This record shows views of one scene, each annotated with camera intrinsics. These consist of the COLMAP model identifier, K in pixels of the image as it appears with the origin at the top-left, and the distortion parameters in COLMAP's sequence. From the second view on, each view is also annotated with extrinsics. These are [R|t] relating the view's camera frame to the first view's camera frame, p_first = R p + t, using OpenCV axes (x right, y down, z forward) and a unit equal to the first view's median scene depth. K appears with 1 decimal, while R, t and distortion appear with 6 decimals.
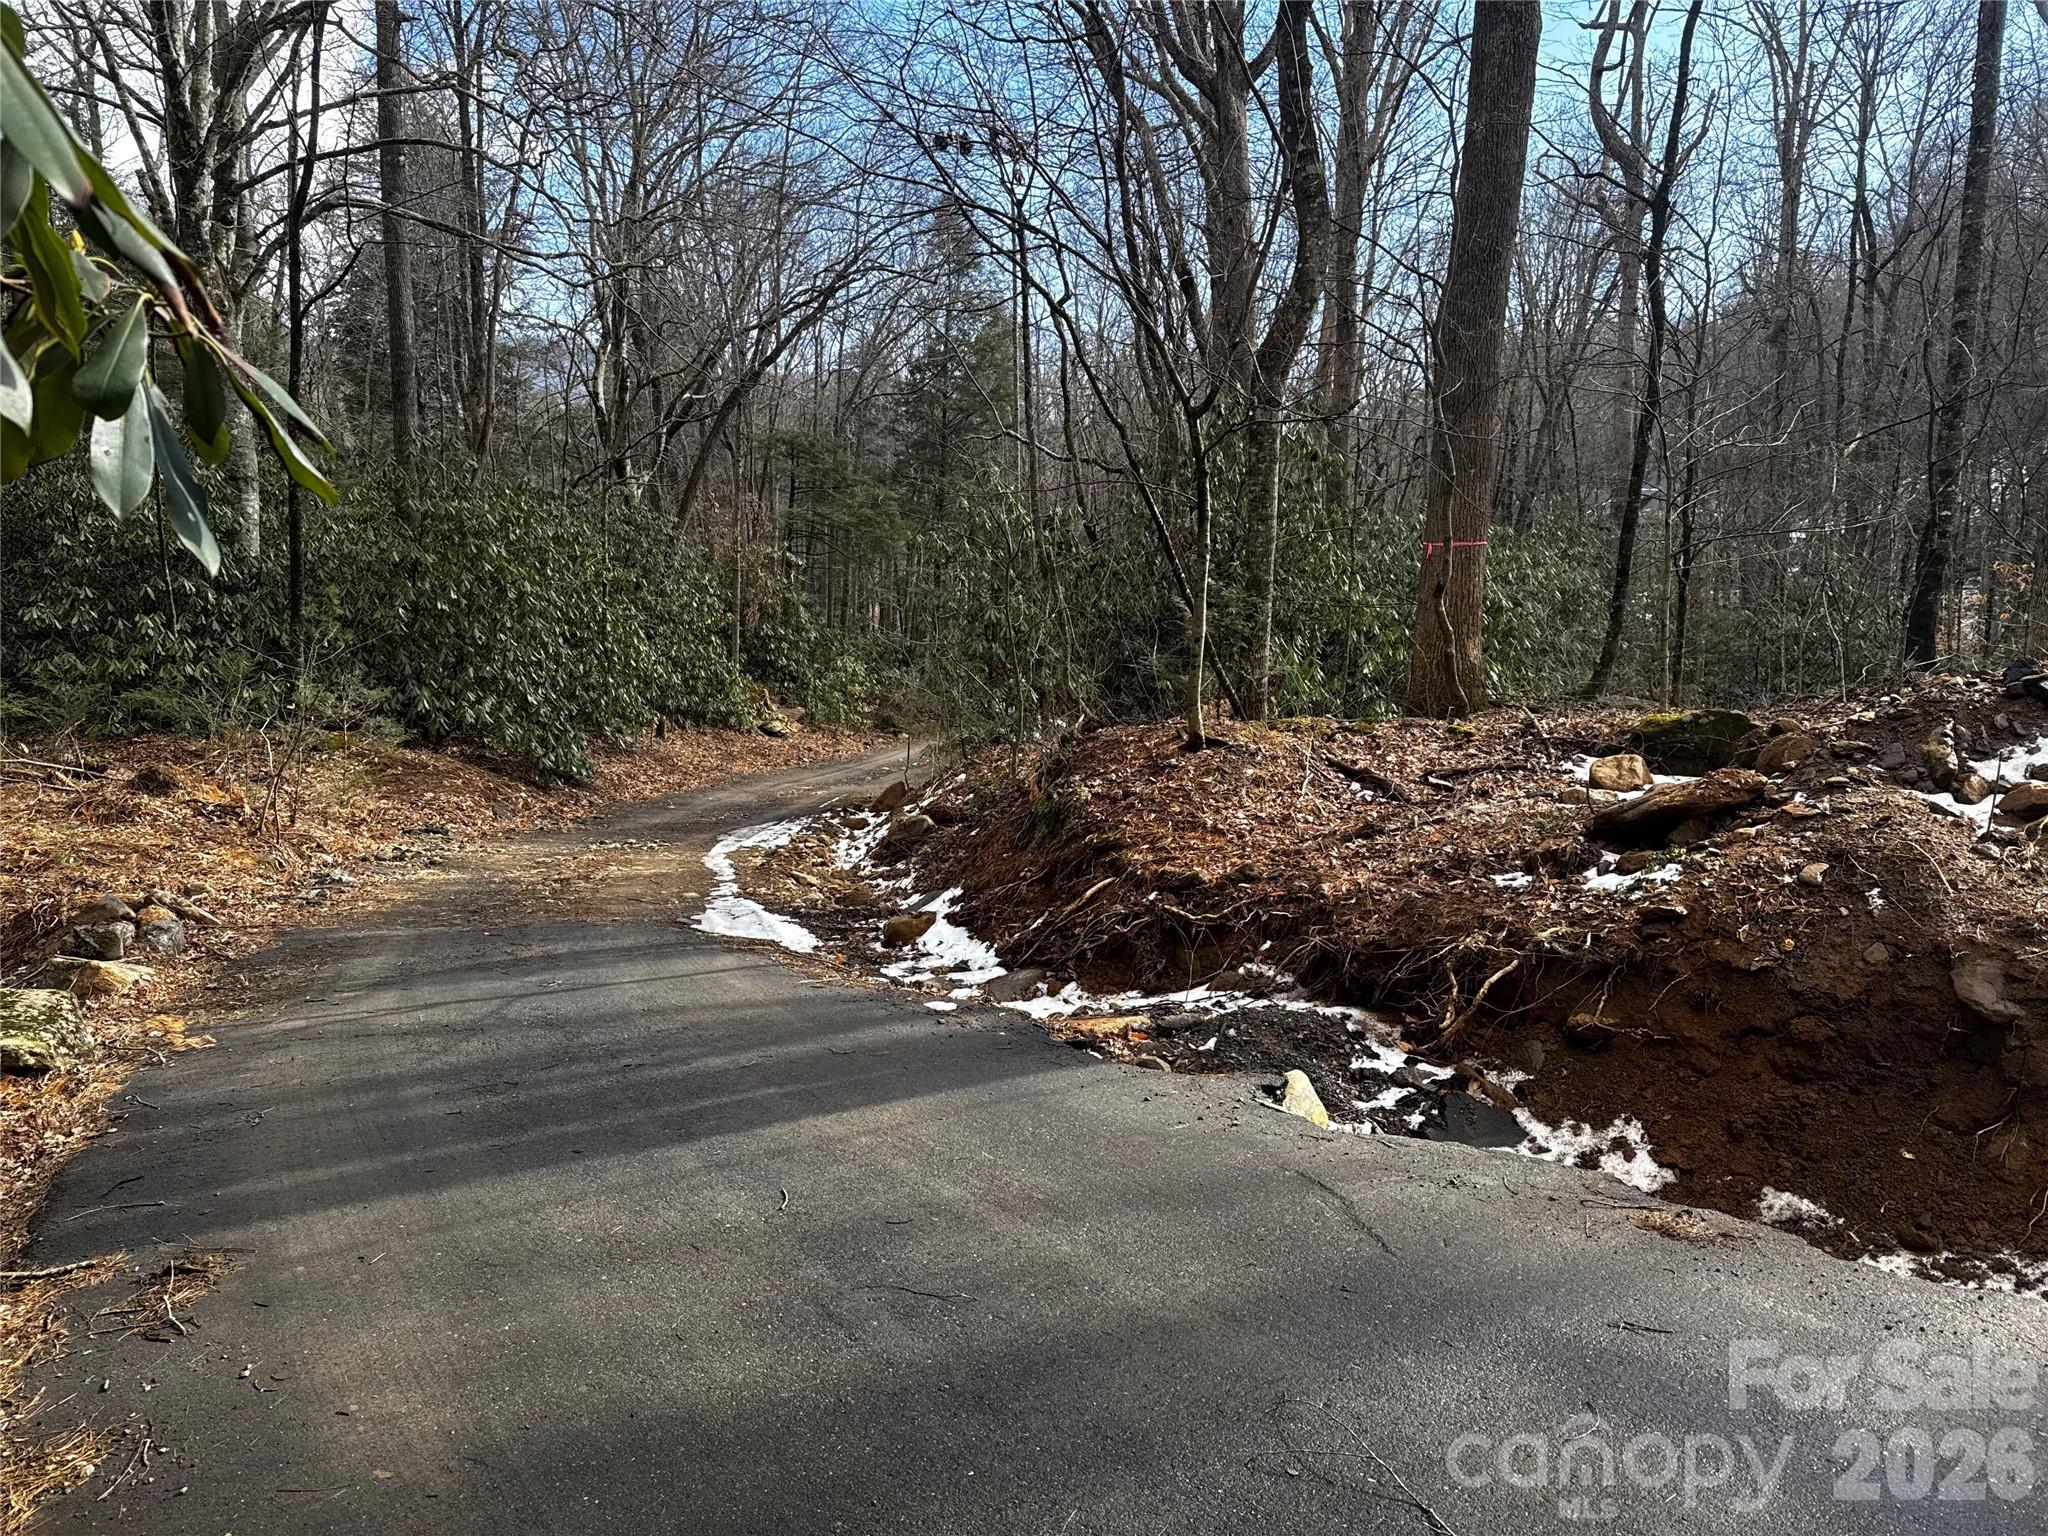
lens RADIAL K [[1426.4, 0, 1024.0], [0, 1426.4, 768.0], [0, 0, 1]] dist [0.053066, -0.063911]
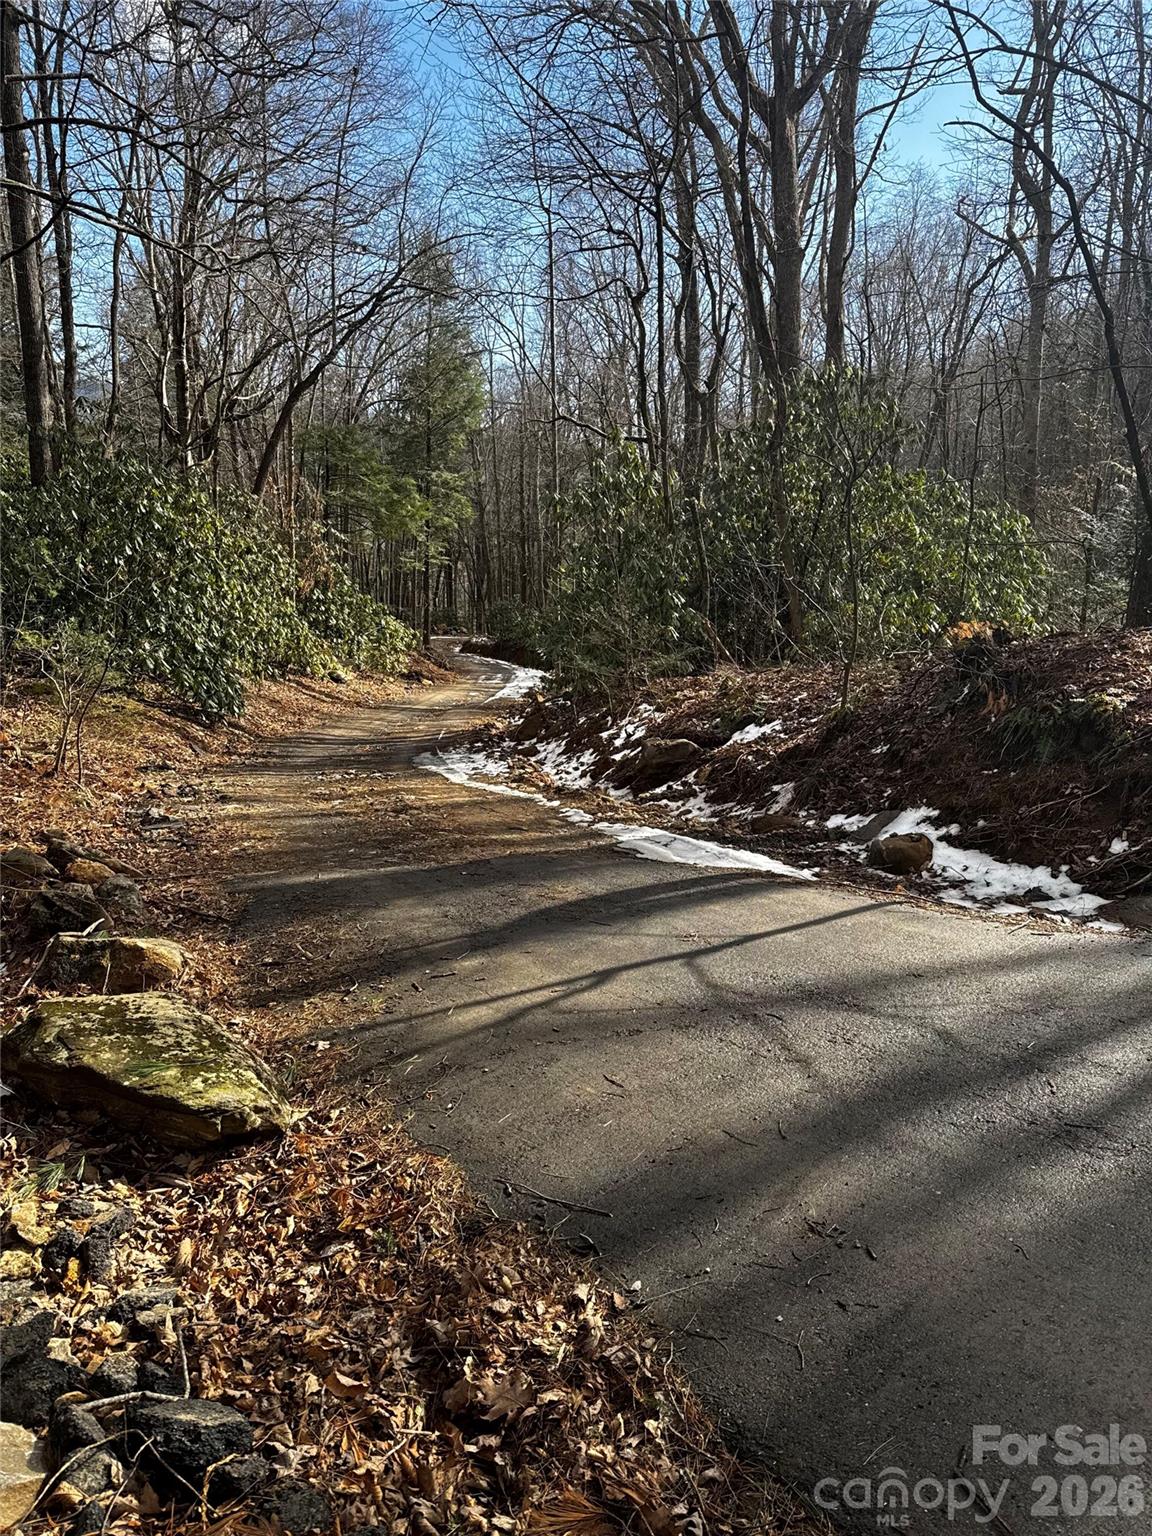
lens RADIAL K [[1049.0, 0, 578.5], [0, 1049.0, 760.7], [0, 0, 1]] dist [0.154884, -0.295343]
pose [[0.990630, -0.027419, 0.133791, -0.120402], [0.020698, 0.998465, 0.051370, 0.002766], [-0.134994, -0.048119, 0.989677, 0.099240]]
